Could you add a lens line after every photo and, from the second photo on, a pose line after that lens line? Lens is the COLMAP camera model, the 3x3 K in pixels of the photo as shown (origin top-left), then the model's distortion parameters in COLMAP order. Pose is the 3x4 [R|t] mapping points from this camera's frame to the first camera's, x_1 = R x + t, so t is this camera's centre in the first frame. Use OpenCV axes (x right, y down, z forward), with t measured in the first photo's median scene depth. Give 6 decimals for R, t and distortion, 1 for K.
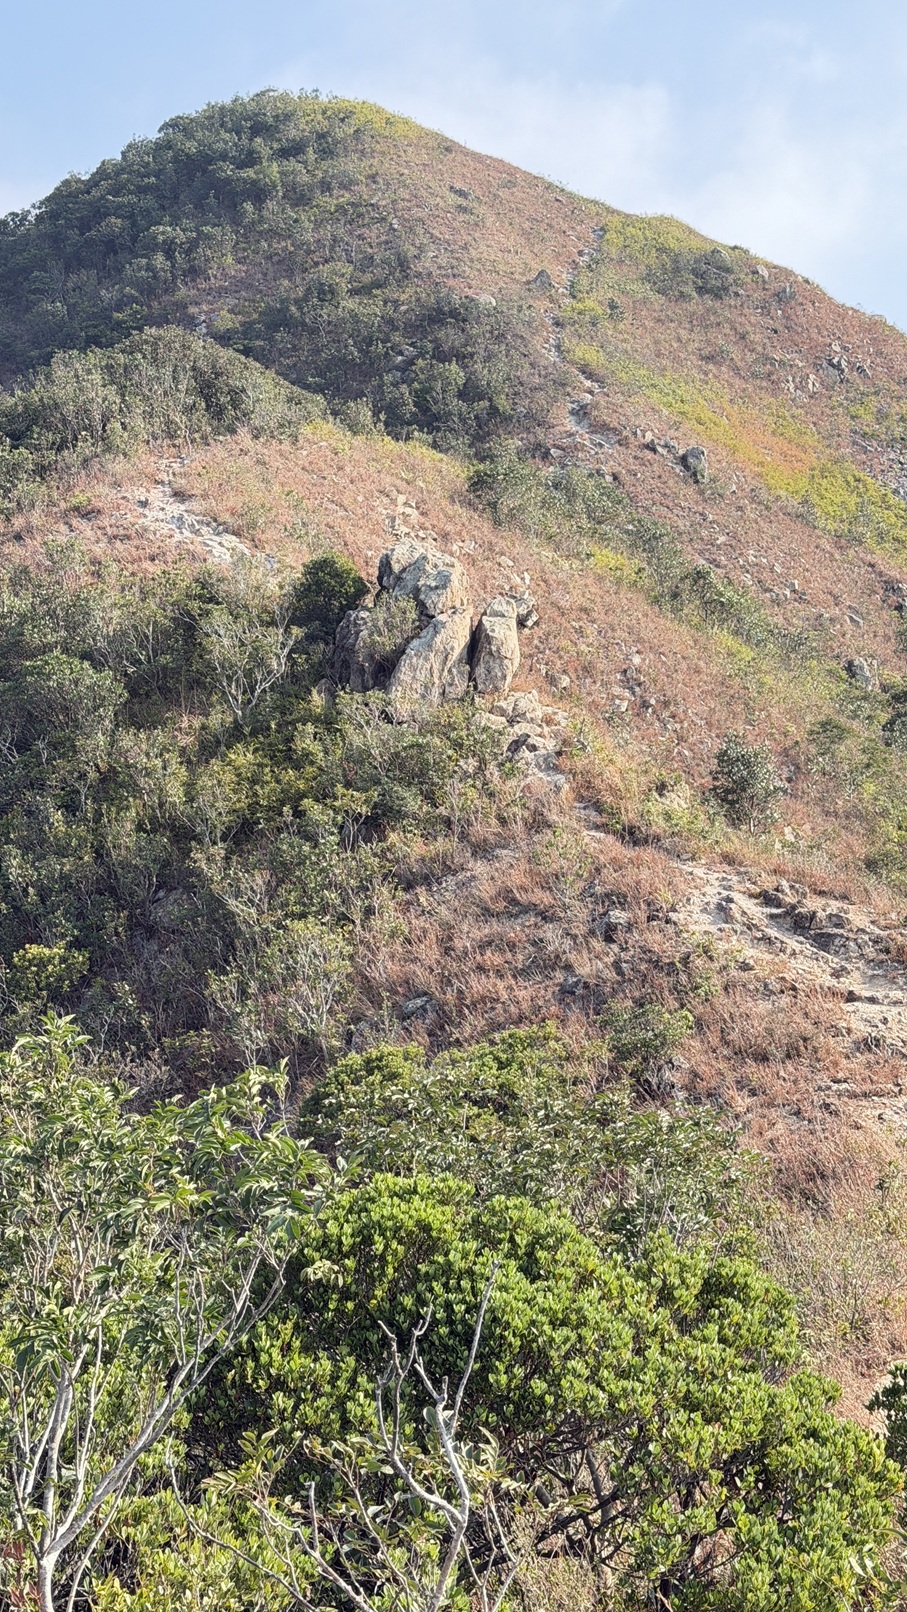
lens RADIAL K [[2296.3, 0, 446.0], [0, 2296.3, 803.2], [0, 0, 1]] dist [0.082967, 0.000000]
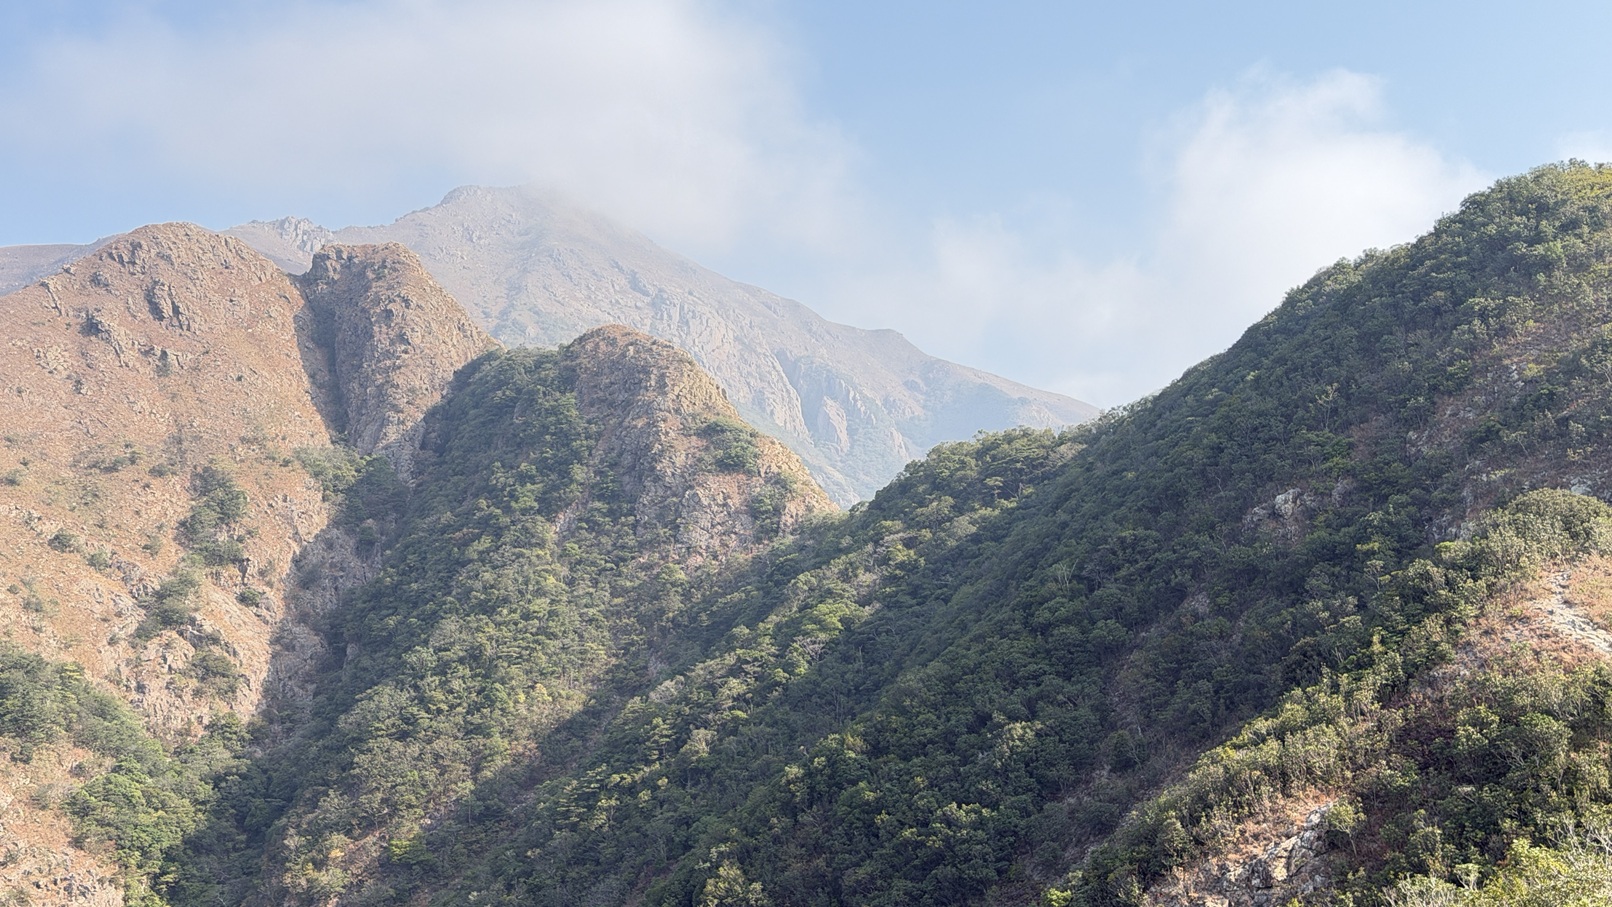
lens RADIAL K [[2296.3, 0, 805.7], [0, 2296.3, 447.9], [0, 0, 1]] dist [0.082967, 0.000000]
pose [[0.929715, -0.067021, -0.362131, 0.001332], [0.037242, 0.995371, -0.088603, -0.061032], [0.366393, 0.068889, 0.927907, -0.555996]]
